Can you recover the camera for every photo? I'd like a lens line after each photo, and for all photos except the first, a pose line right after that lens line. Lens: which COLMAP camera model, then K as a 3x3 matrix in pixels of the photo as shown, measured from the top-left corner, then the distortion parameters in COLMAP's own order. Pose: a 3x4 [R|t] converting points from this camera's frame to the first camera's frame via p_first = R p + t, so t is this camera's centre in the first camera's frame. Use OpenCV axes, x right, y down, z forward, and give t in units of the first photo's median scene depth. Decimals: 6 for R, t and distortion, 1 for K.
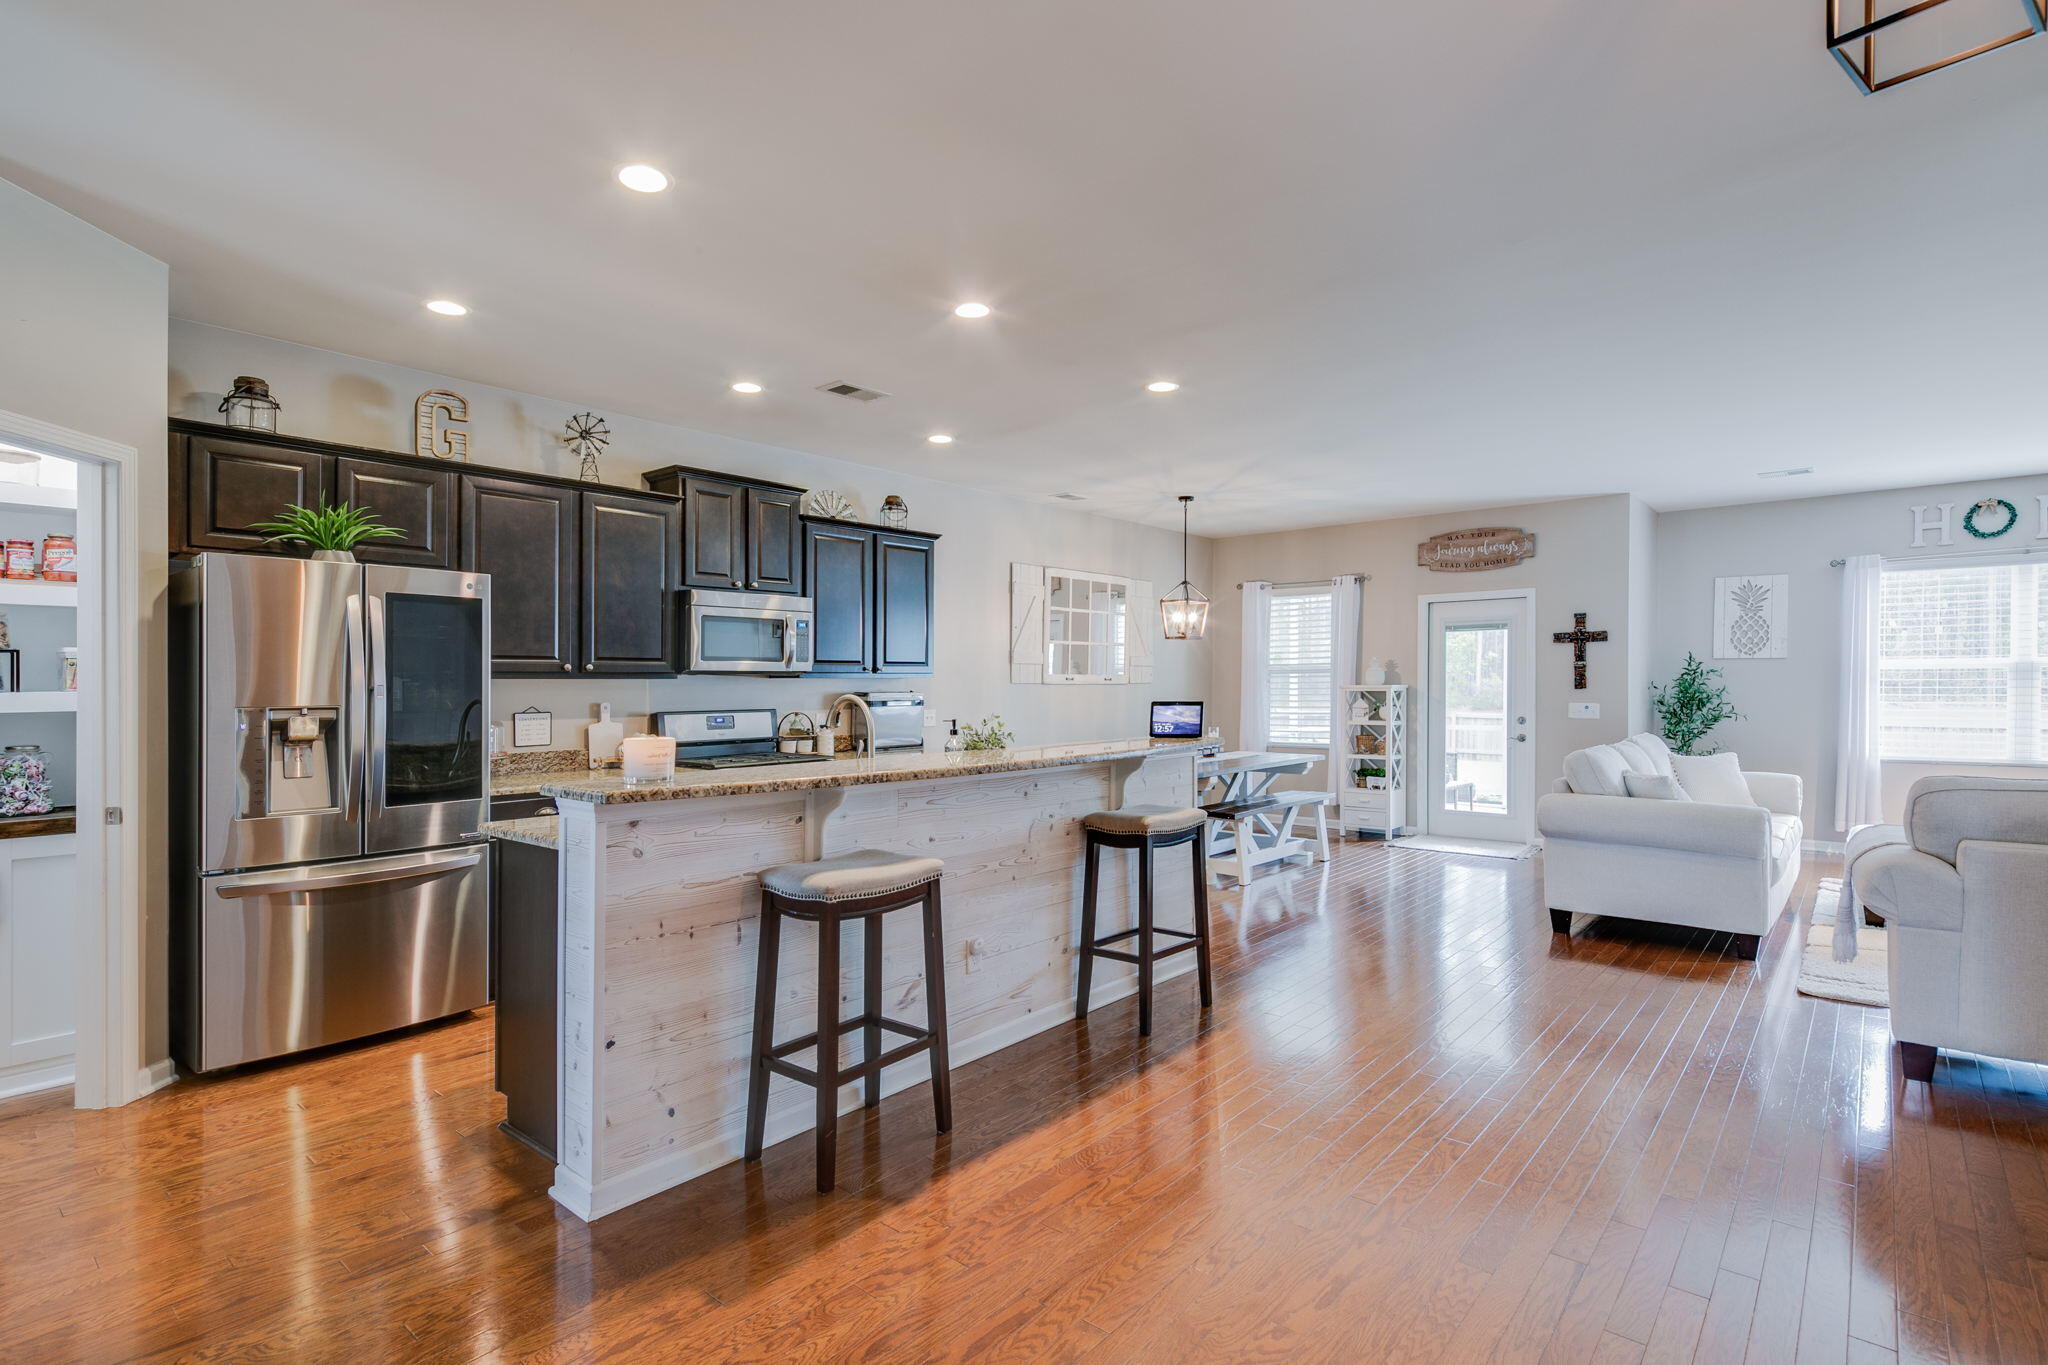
lens RADIAL K [[994.9, 0, 1027.4], [0, 994.9, 669.9], [0, 0, 1]] dist [0.001090, -0.000387]
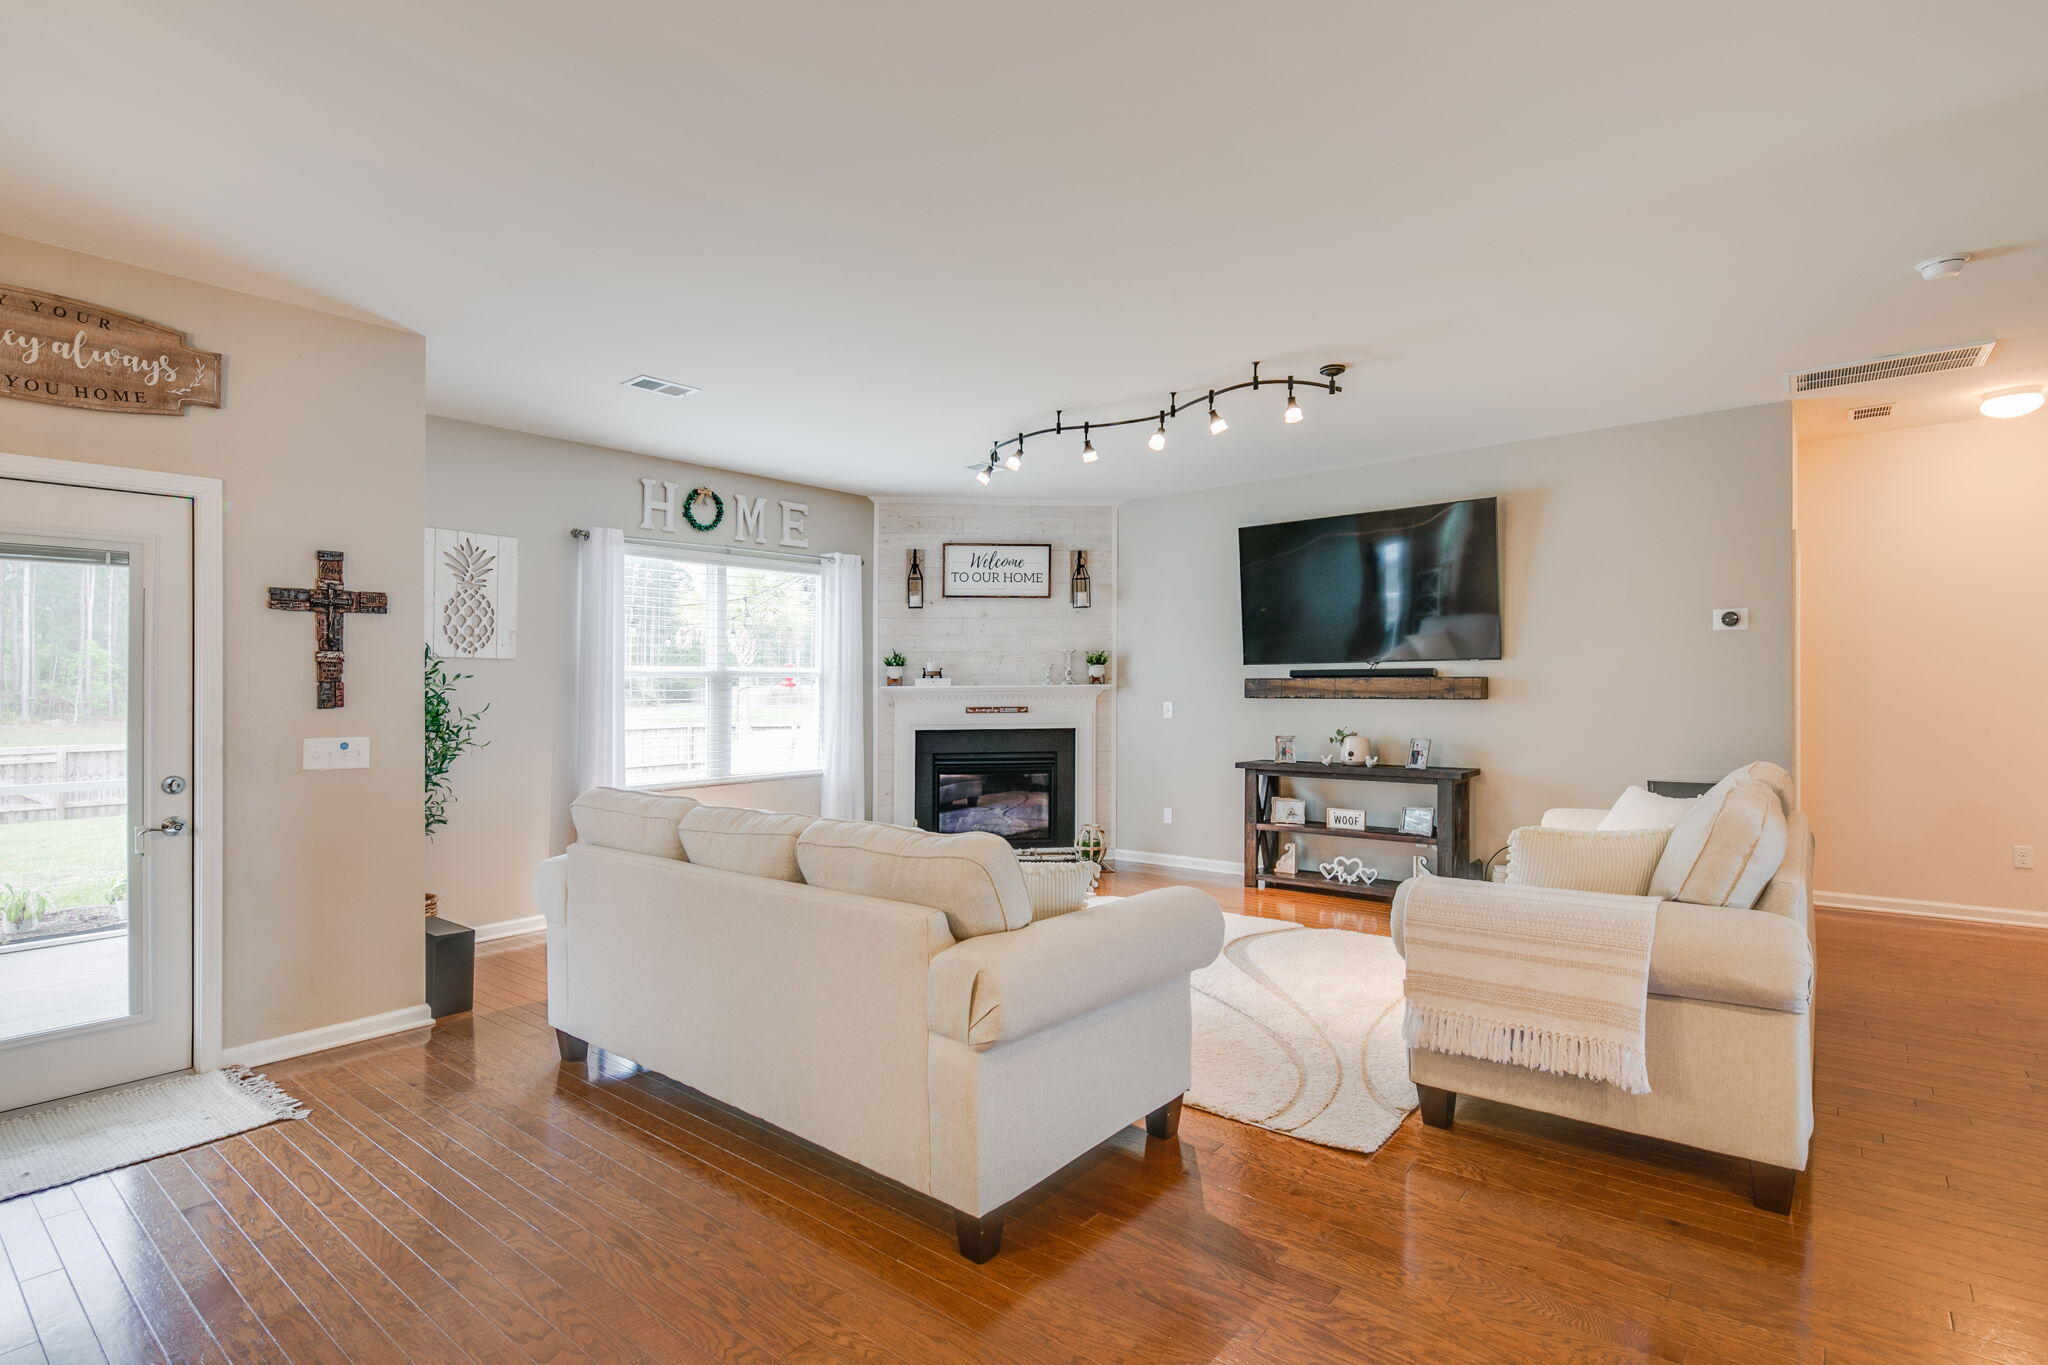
lens RADIAL K [[987.1, 0, 1024.0], [0, 987.1, 682.5], [0, 0, 1]] dist [0.003142, -0.000401]
pose [[-0.023753, 0.010233, 0.999665, 0.071213], [-0.005780, 0.999929, -0.010373, 0.009641], [-0.999701, -0.006024, -0.023692, 0.688906]]
